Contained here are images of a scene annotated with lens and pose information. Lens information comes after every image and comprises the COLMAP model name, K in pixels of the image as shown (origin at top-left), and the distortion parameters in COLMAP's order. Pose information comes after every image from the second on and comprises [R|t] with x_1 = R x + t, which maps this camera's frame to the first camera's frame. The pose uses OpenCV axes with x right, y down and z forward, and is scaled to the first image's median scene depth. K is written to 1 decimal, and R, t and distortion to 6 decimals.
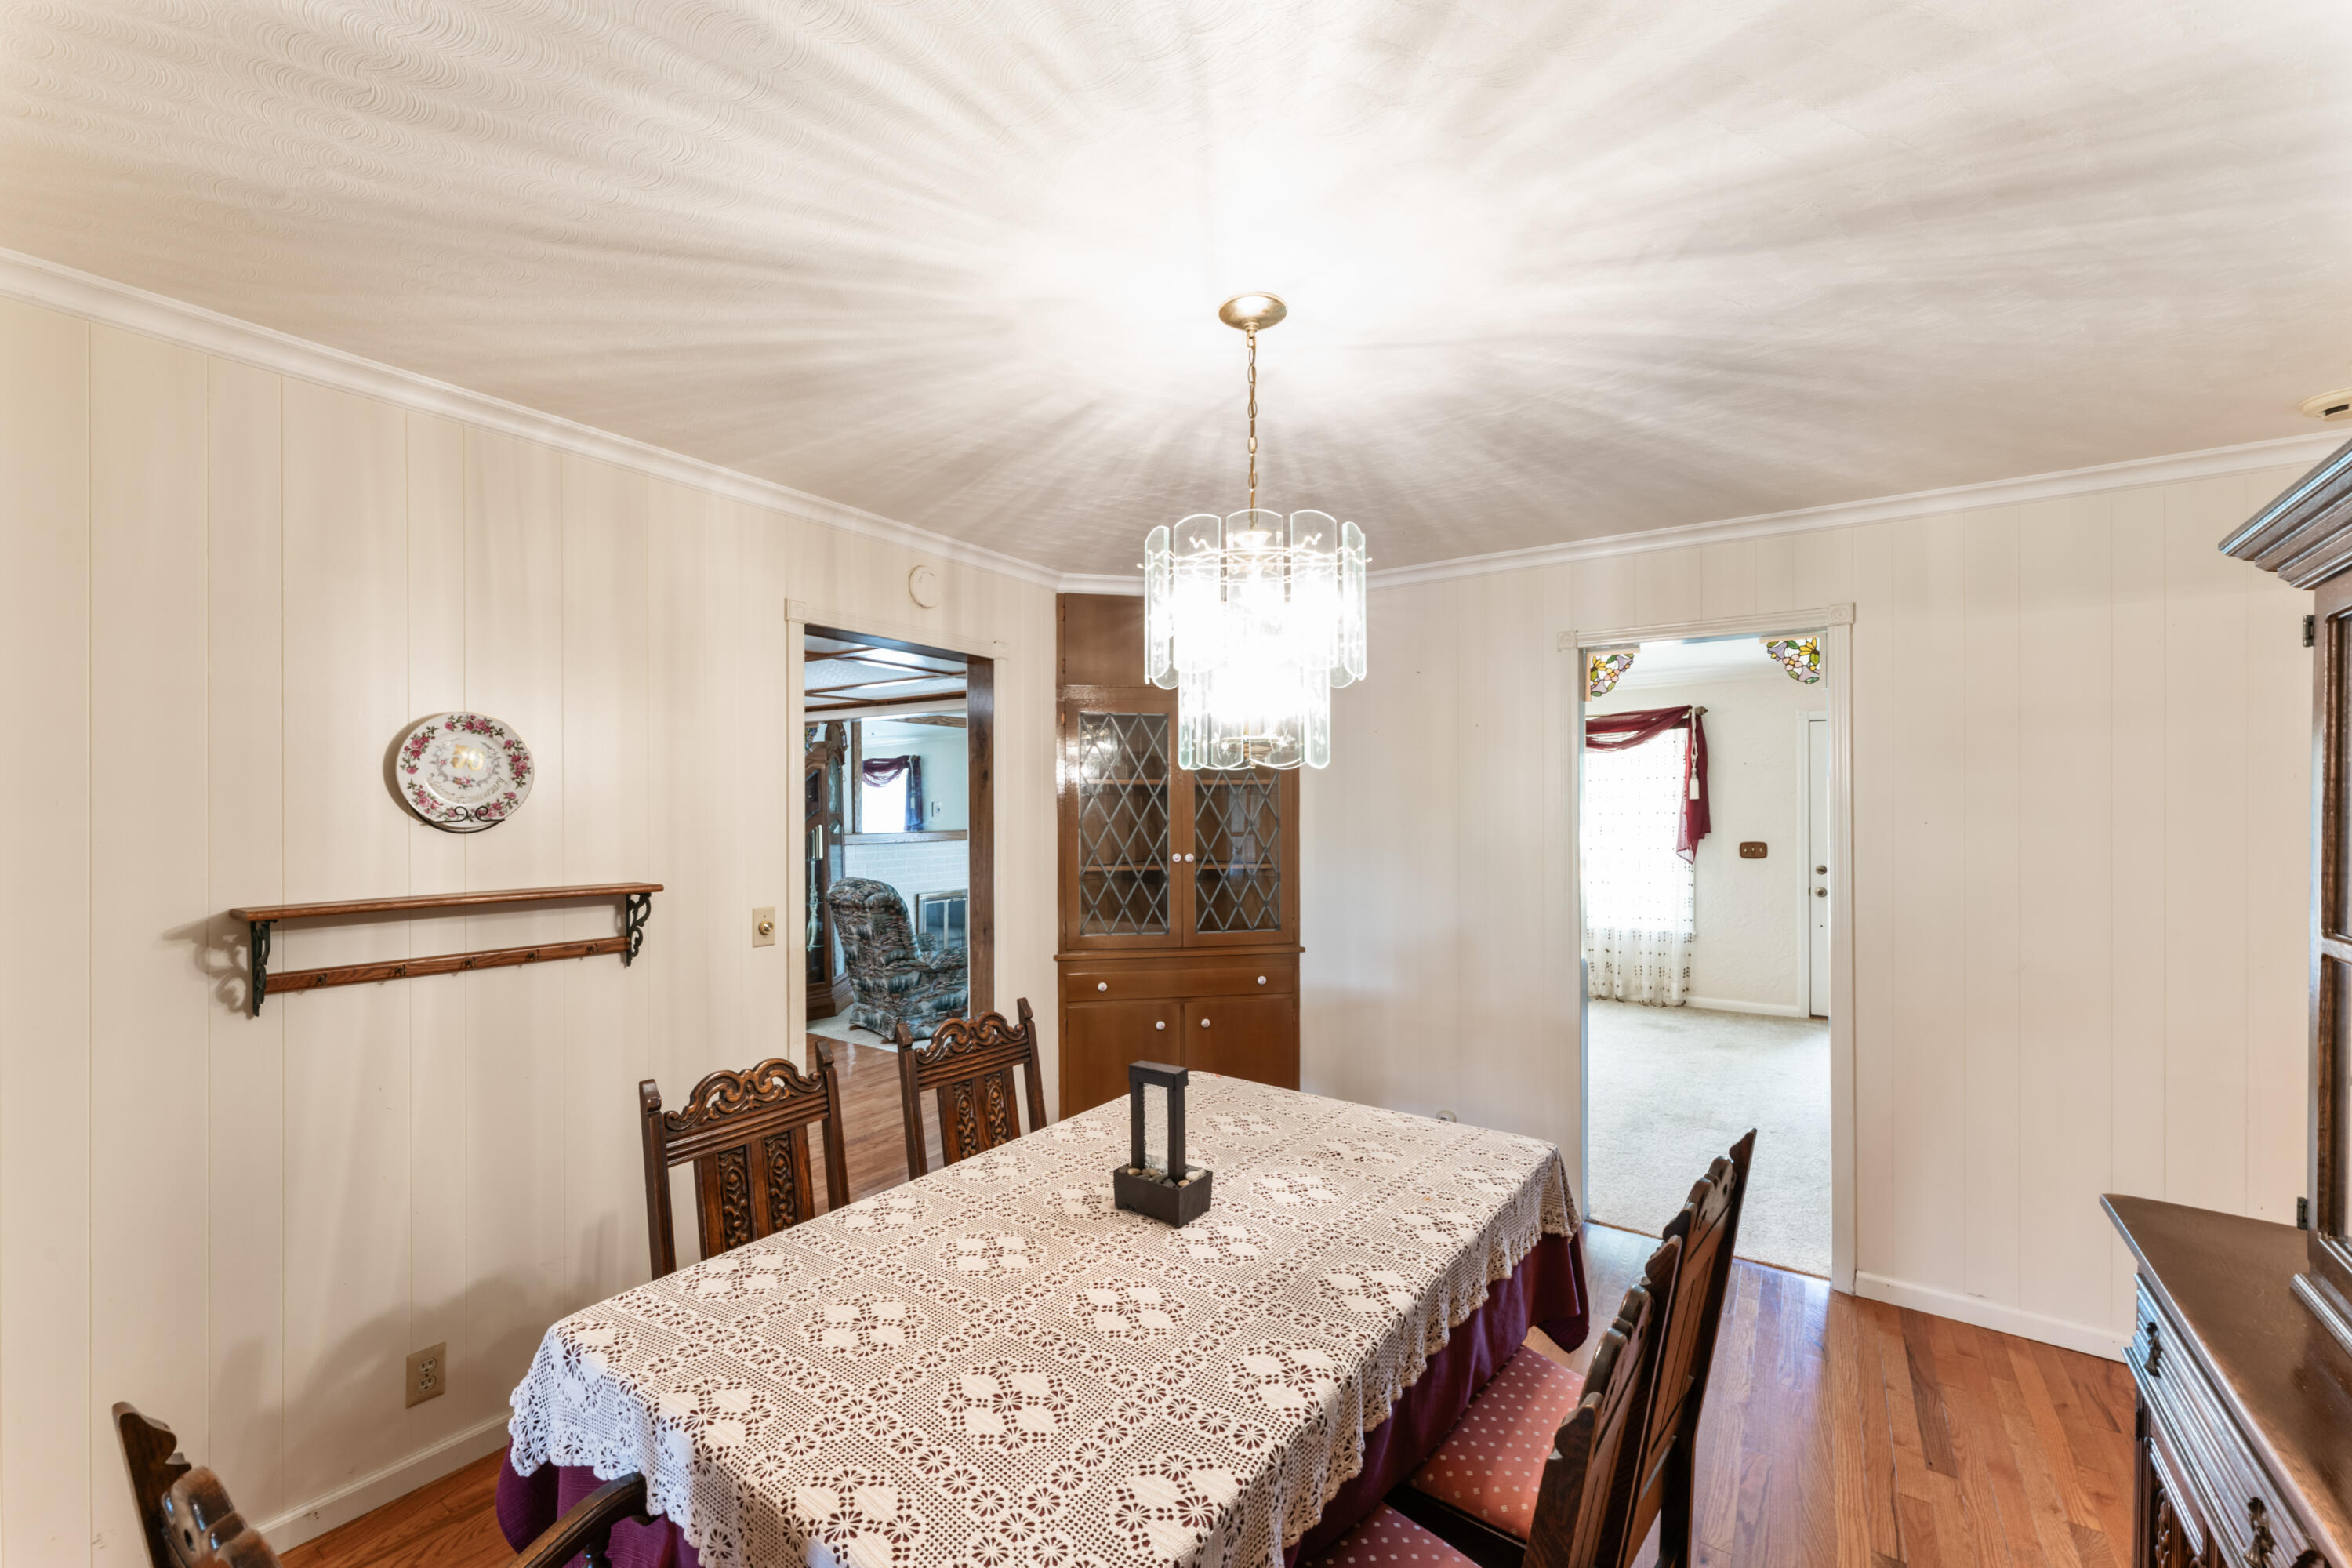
lens RADIAL K [[982.5, 0, 1209.6], [0, 982.5, 807.2], [0, 0, 1]] dist [-0.002419, -0.000416]
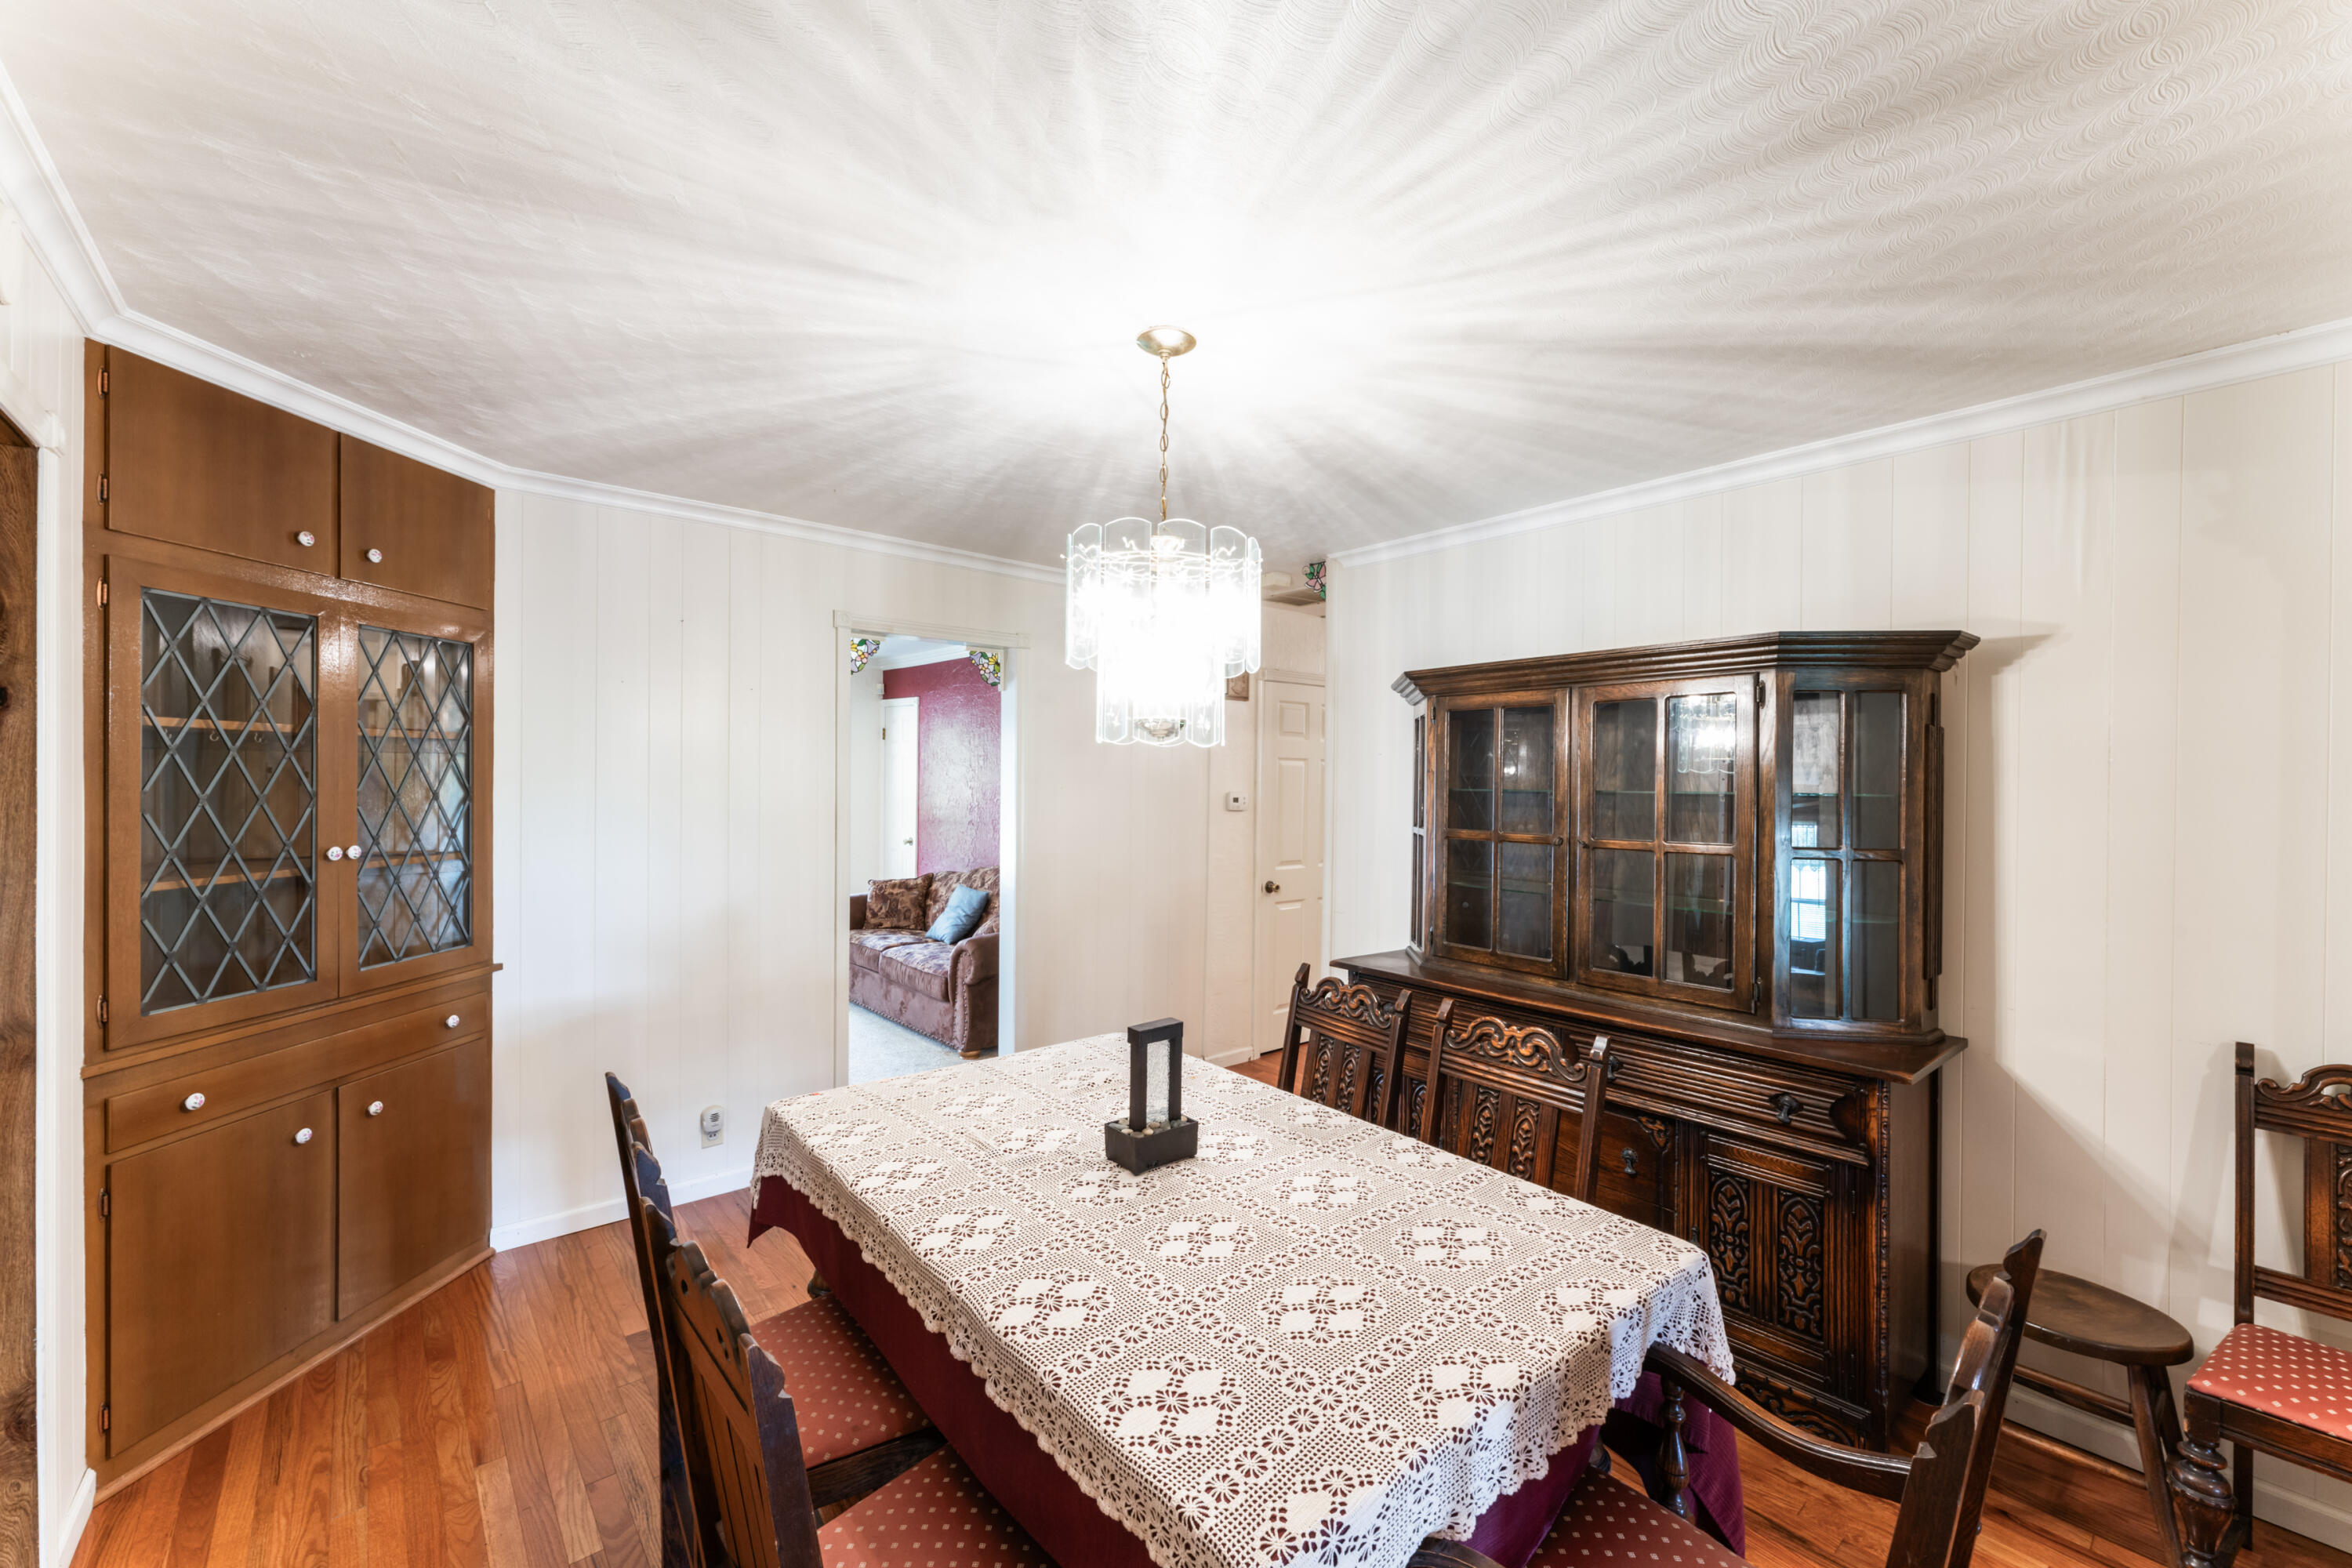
lens RADIAL K [[982.5, 0, 1170.0], [0, 982.5, 776.4], [0, 0, 1]] dist [-0.002419, -0.000416]
pose [[0.229871, 0.005432, 0.973206, -0.713590], [-0.008831, 0.999955, -0.003495, 0.001345], [-0.973181, -0.007791, 0.229908, 0.493179]]
